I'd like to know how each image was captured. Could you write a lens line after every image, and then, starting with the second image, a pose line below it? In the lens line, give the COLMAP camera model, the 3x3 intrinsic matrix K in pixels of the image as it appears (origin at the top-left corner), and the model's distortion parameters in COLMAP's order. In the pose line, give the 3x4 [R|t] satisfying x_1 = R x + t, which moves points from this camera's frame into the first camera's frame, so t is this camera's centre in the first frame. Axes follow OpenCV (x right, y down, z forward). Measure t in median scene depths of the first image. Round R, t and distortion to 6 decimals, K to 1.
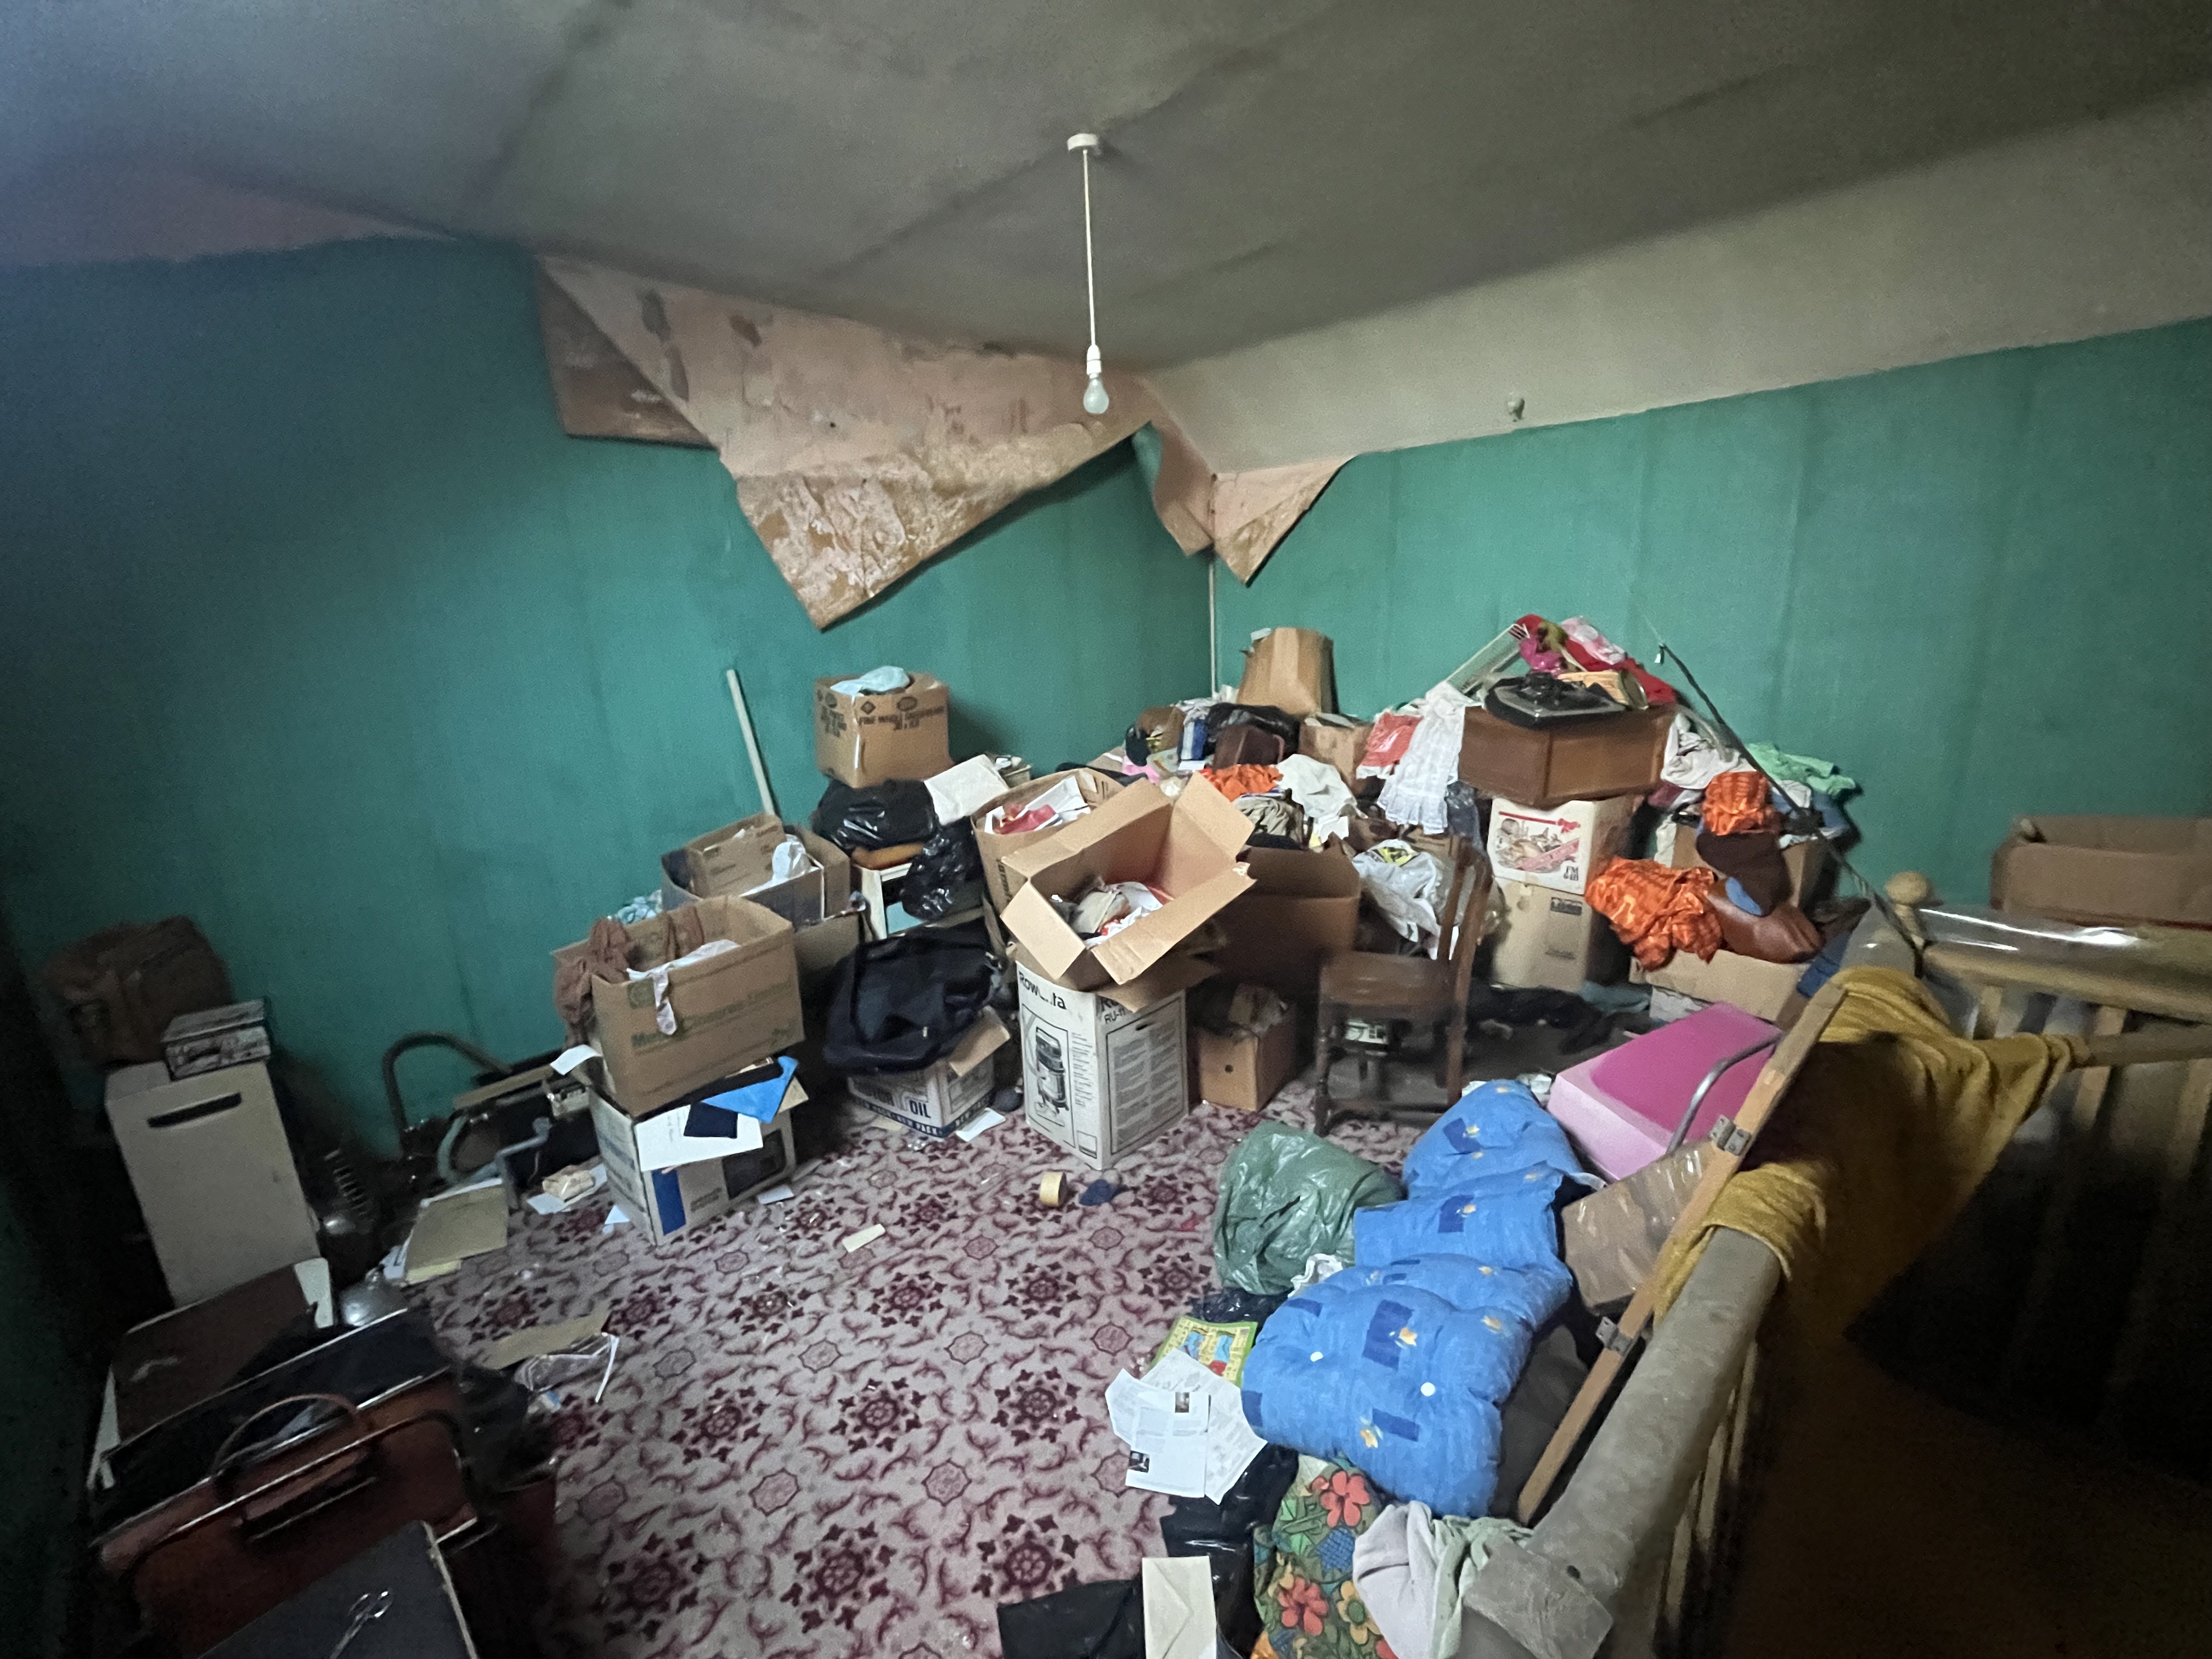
lens RADIAL K [[899.5, 0, 1100.5], [0, 899.5, 823.2], [0, 0, 1]] dist [-0.015650, 0.000569]
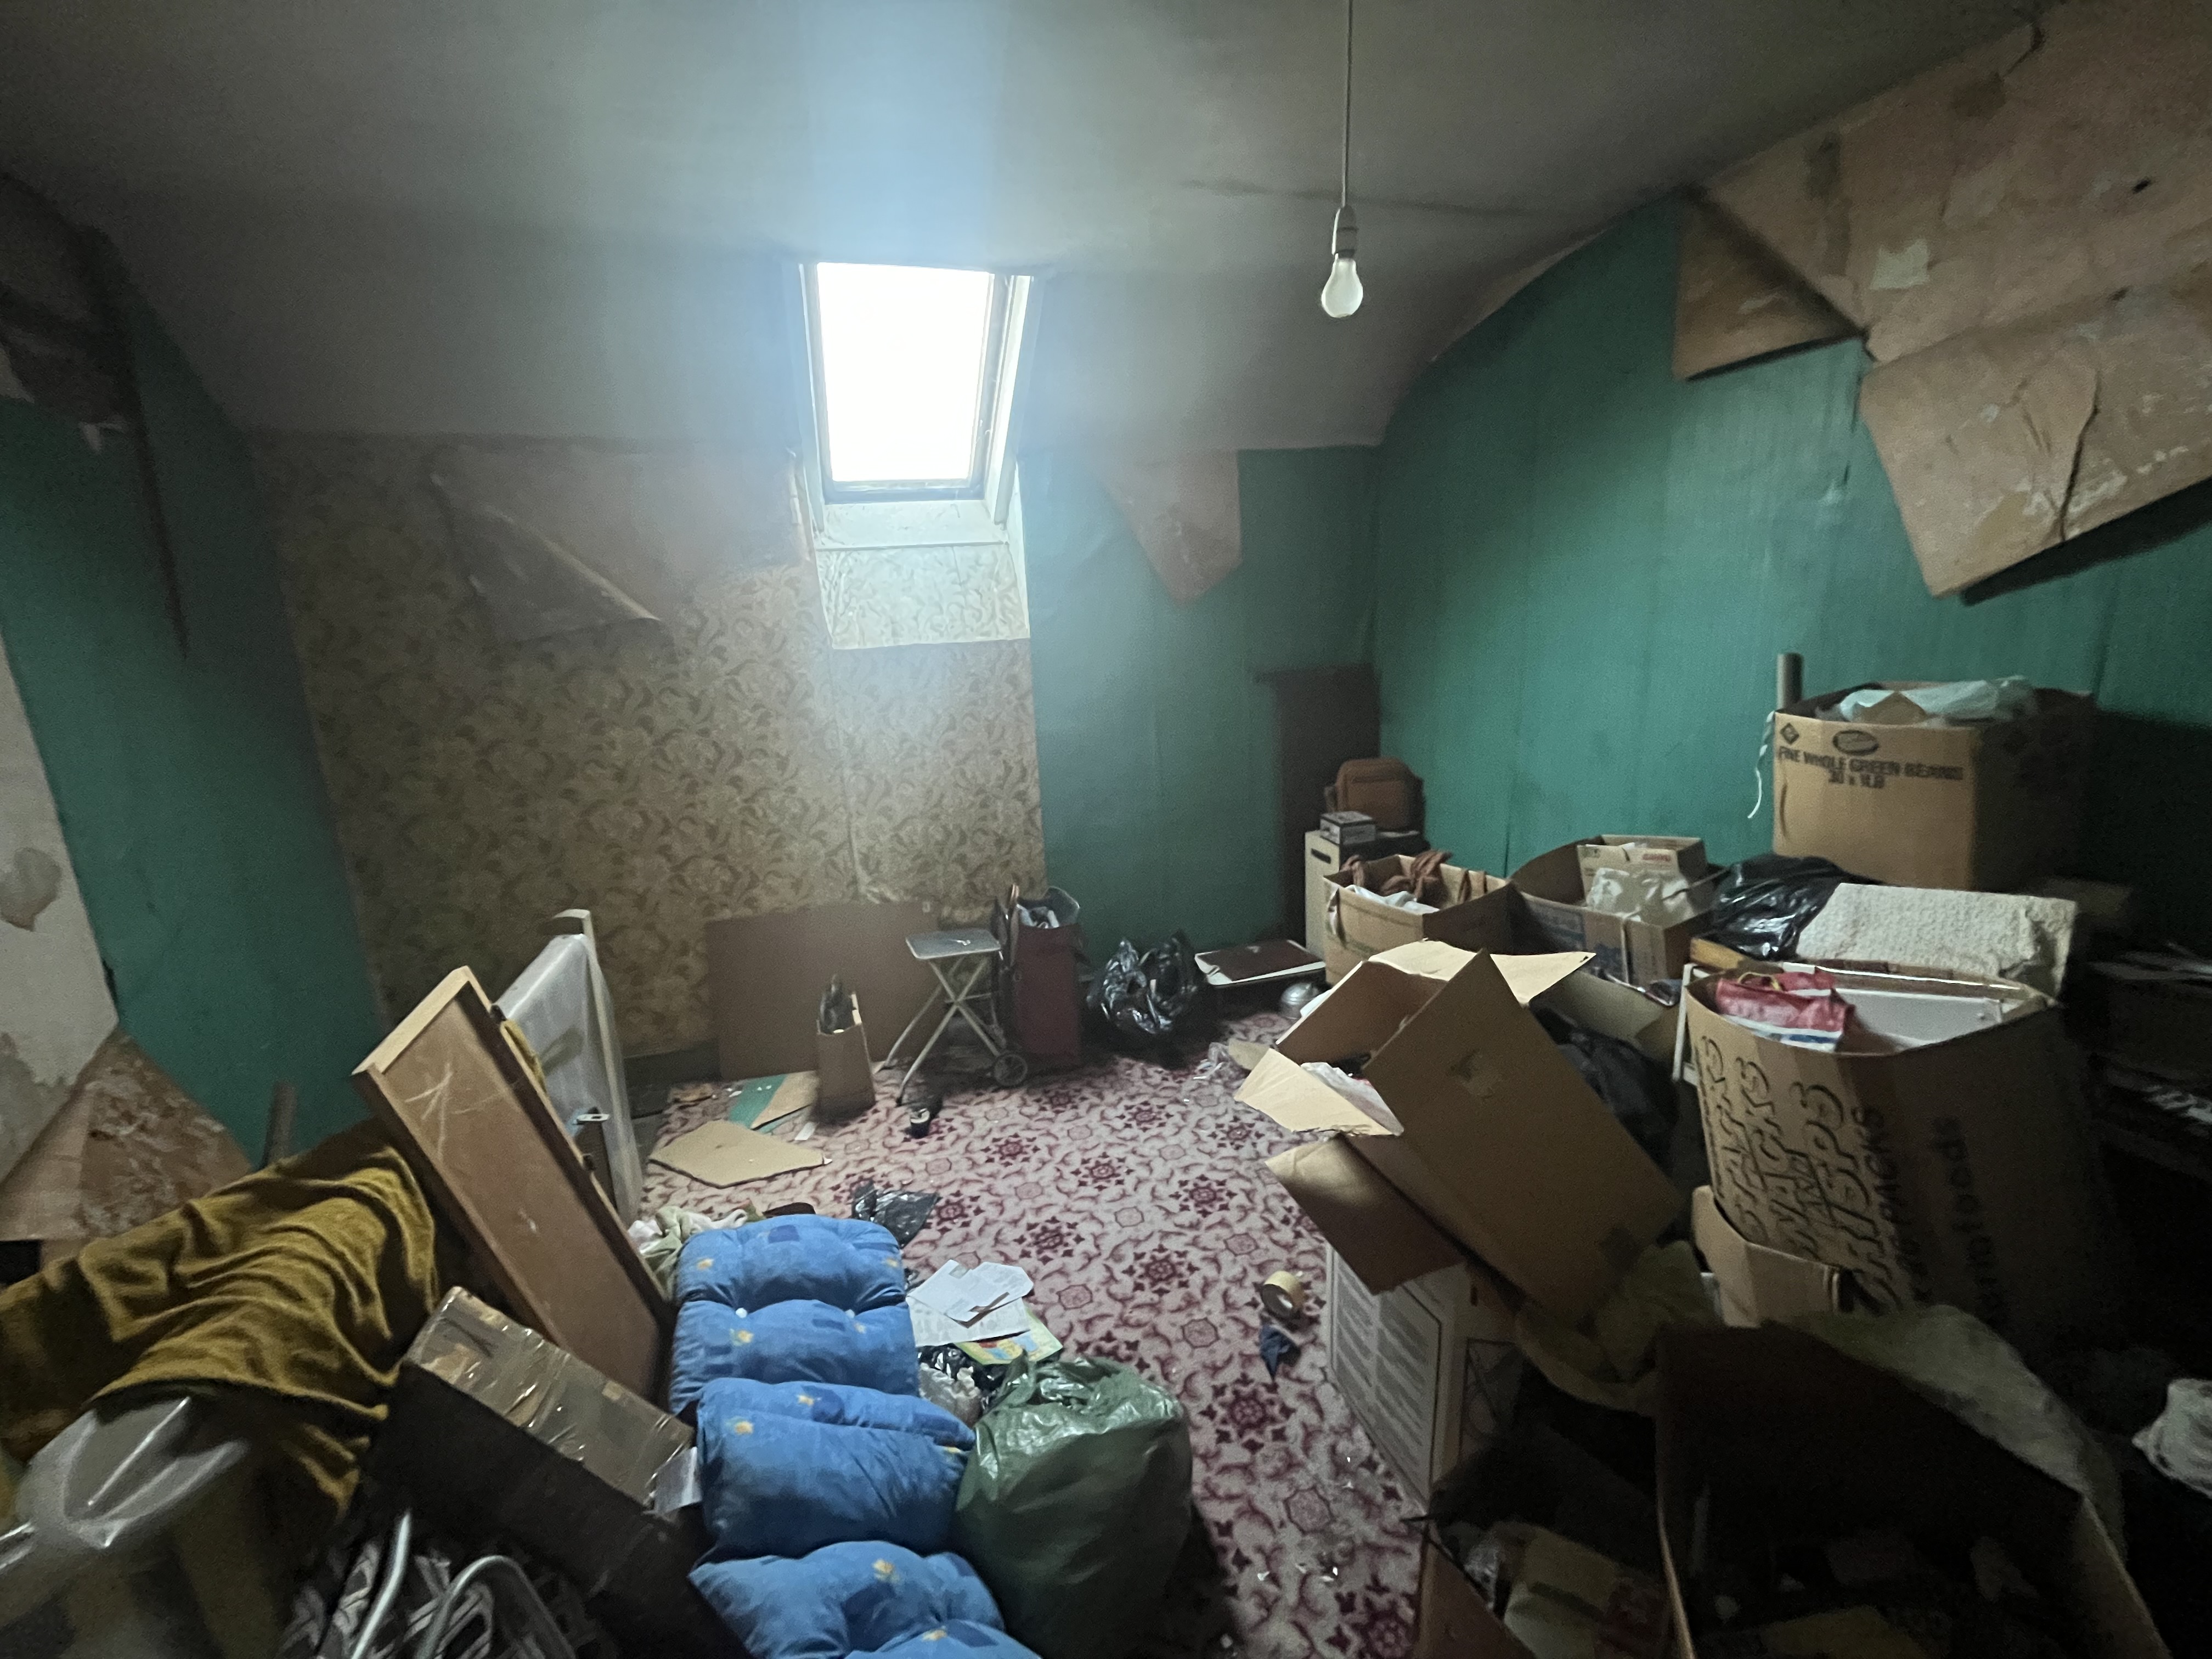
lens RADIAL K [[899.5, 0, 1100.9], [0, 899.5, 829.1], [0, 0, 1]] dist [-0.015650, 0.000569]
pose [[-0.456091, 0.267394, -0.848812, 0.698972], [-0.139614, 0.920483, 0.364991, -0.315907], [0.878914, 0.284975, -0.382492, 1.164813]]
